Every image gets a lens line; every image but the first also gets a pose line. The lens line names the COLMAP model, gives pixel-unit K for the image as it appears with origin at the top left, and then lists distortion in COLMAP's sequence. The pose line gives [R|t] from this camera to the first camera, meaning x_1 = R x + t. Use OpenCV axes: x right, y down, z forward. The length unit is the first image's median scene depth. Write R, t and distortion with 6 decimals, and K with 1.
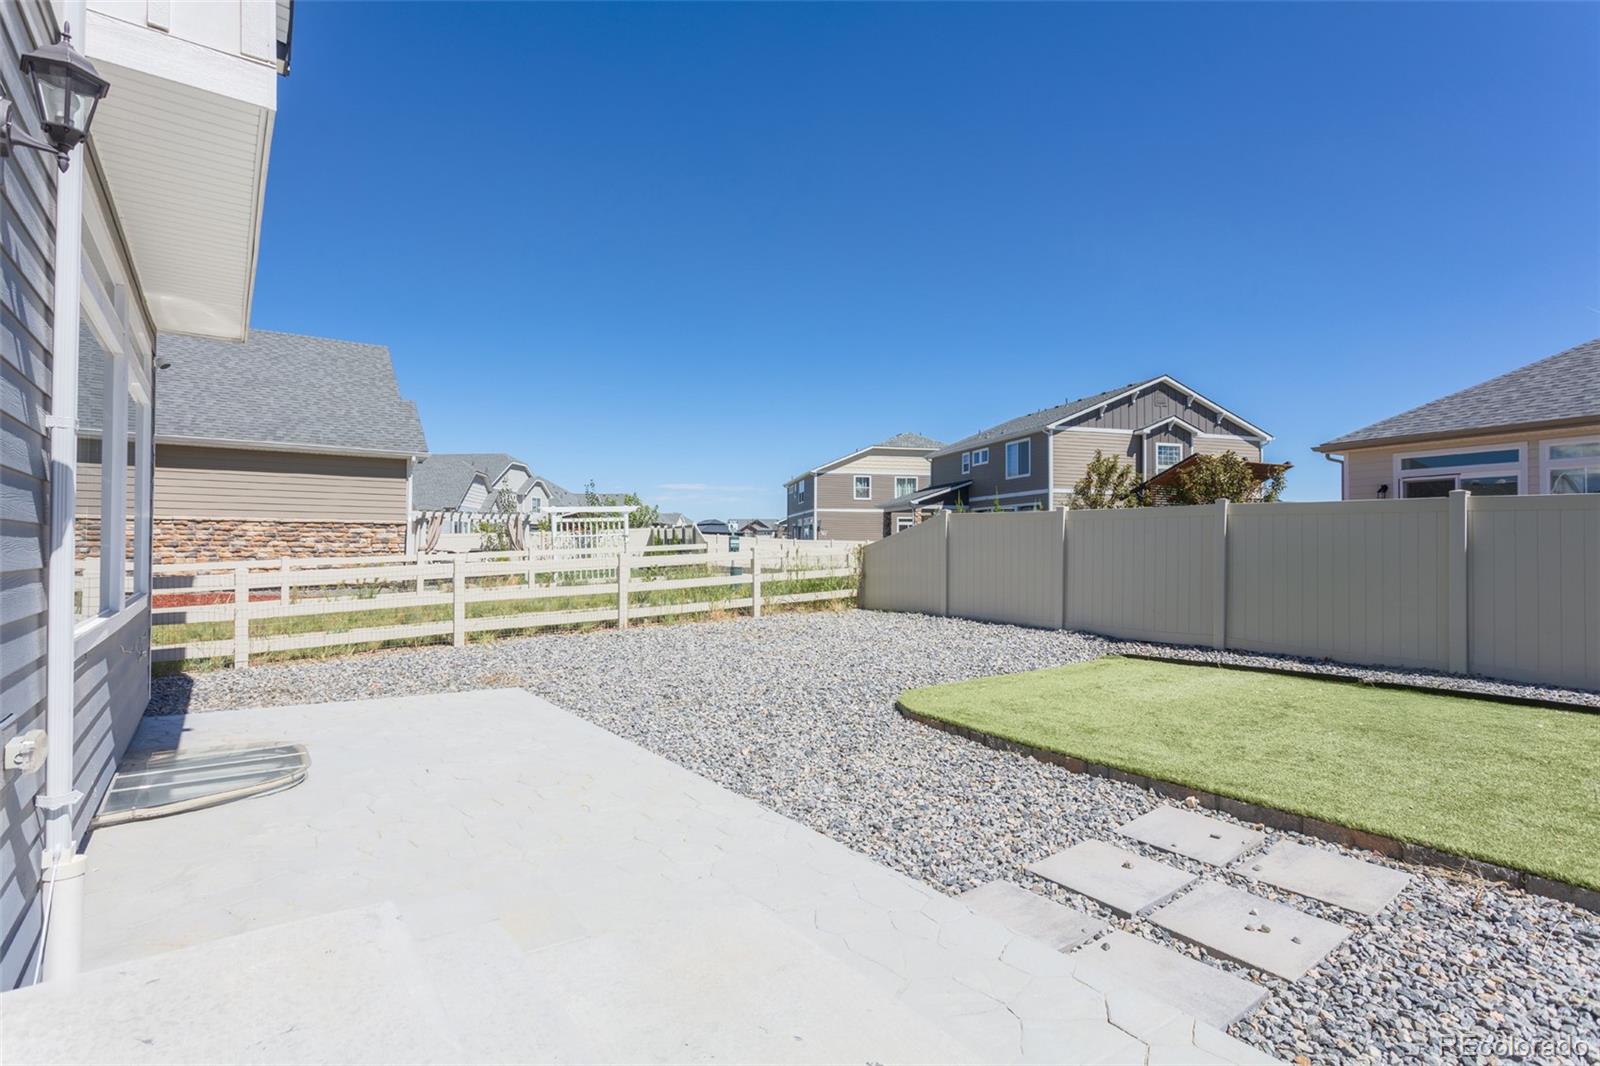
lens RADIAL K [[783.0, 0, 800.0], [0, 783.0, 533.0], [0, 0, 1]] dist [0.014293, 0.000541]
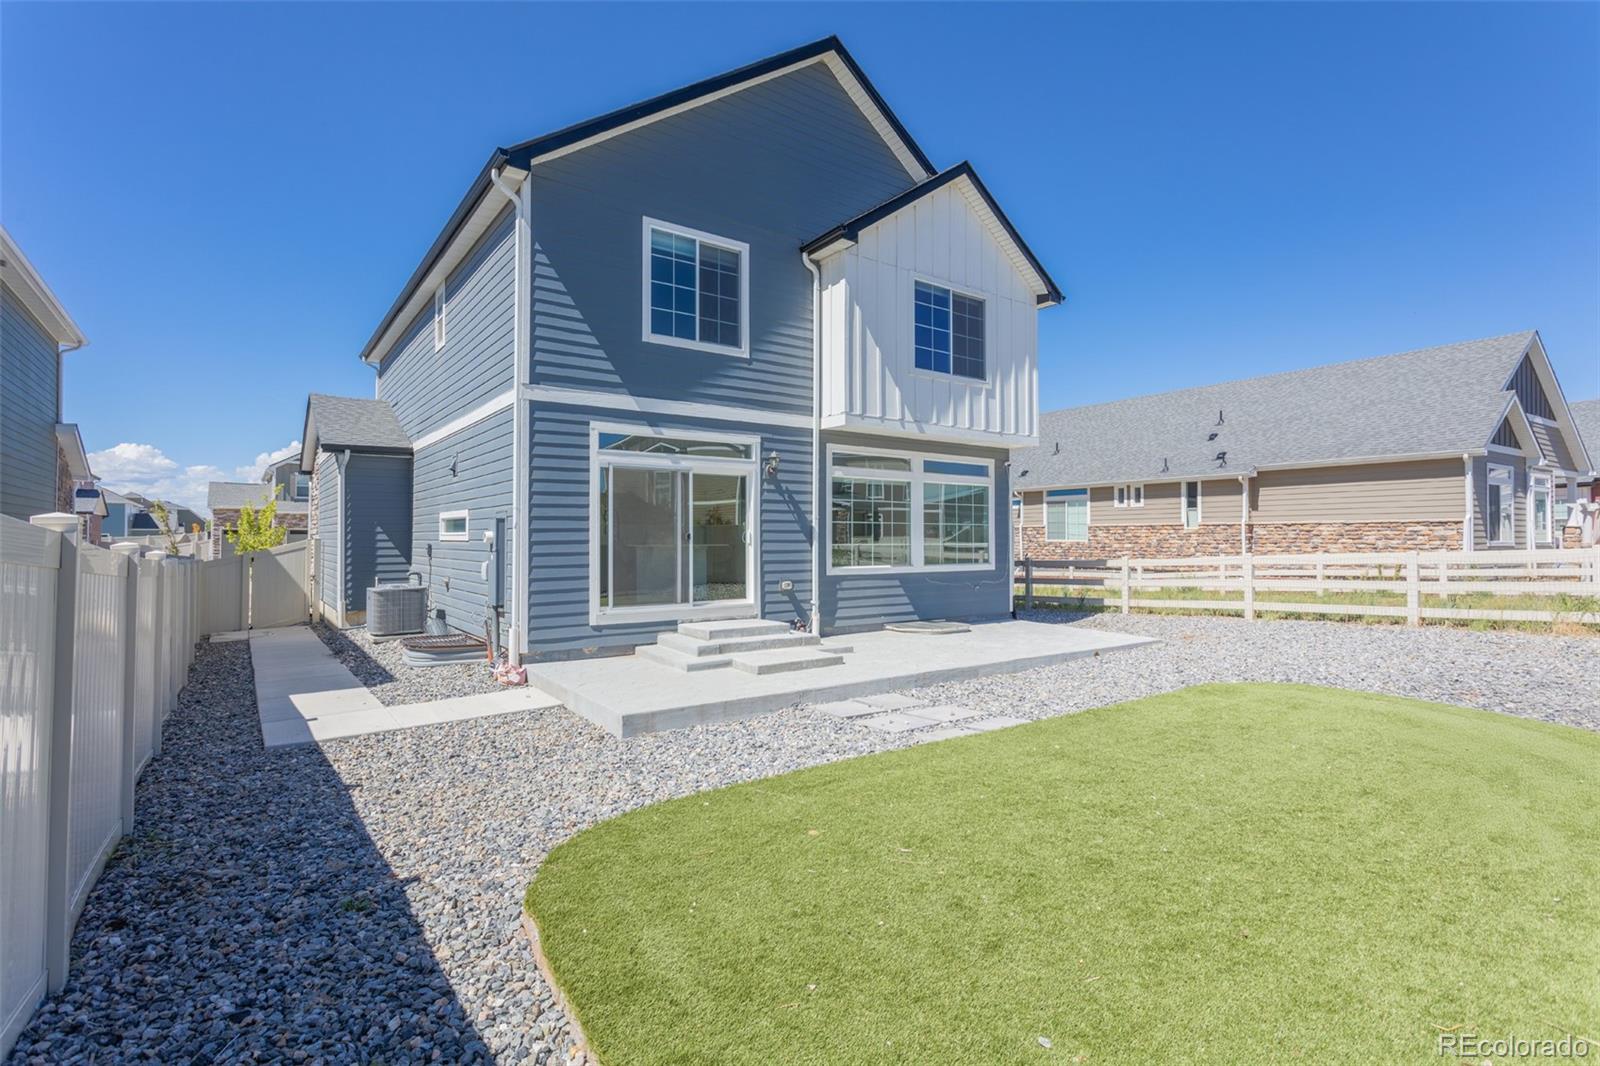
lens RADIAL K [[791.3, 0, 810.3], [0, 791.3, 532.4], [0, 0, 1]] dist [0.001482, 0.000716]
pose [[-0.004045, -0.013549, -0.999900, 0.566209], [0.017876, 0.999747, -0.013619, 0.001969], [0.999832, -0.017929, -0.003801, 0.177515]]
